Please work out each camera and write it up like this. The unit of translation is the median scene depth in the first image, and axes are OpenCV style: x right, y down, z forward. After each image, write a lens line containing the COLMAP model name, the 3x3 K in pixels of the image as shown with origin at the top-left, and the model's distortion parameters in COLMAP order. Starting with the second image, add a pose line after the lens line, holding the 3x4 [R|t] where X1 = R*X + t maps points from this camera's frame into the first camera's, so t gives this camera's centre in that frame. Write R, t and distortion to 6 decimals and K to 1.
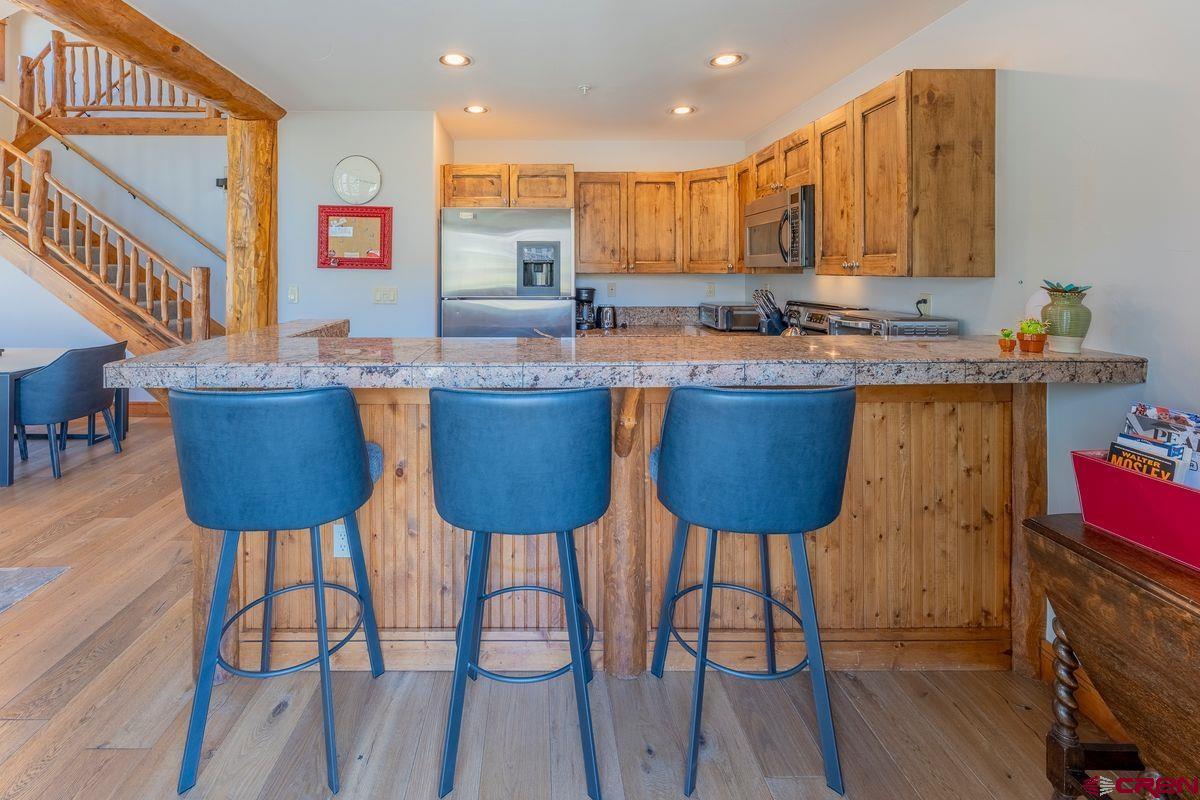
lens RADIAL K [[525.7, 0, 548.9], [0, 525.7, 272.2], [0, 0, 1]] dist [0.002282, 0.000306]
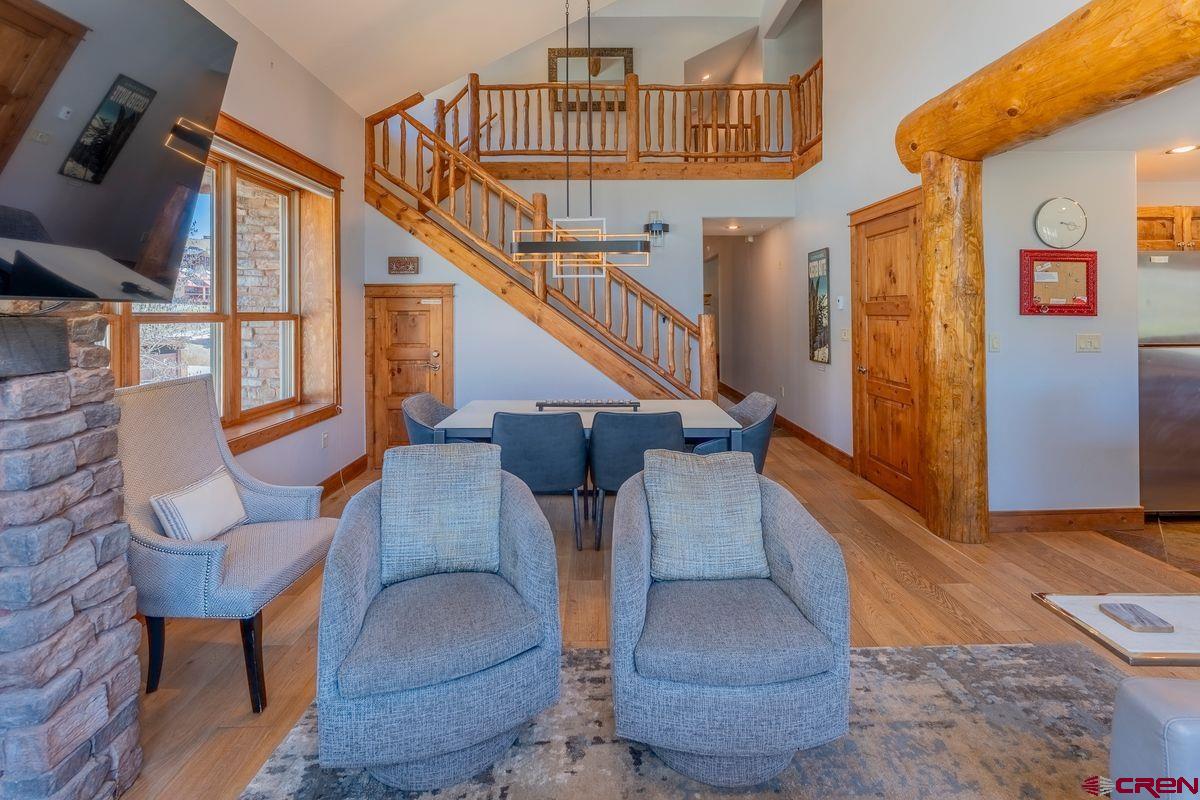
lens RADIAL K [[544.3, 0, 599.6], [0, 544.3, 313.6], [0, 0, 1]] dist [-0.001953, -0.000538]
pose [[0.999970, -0.006209, -0.004693, -1.177483], [0.006162, 0.999933, -0.009836, -0.005166], [0.004754, 0.009807, 0.999941, -0.001148]]
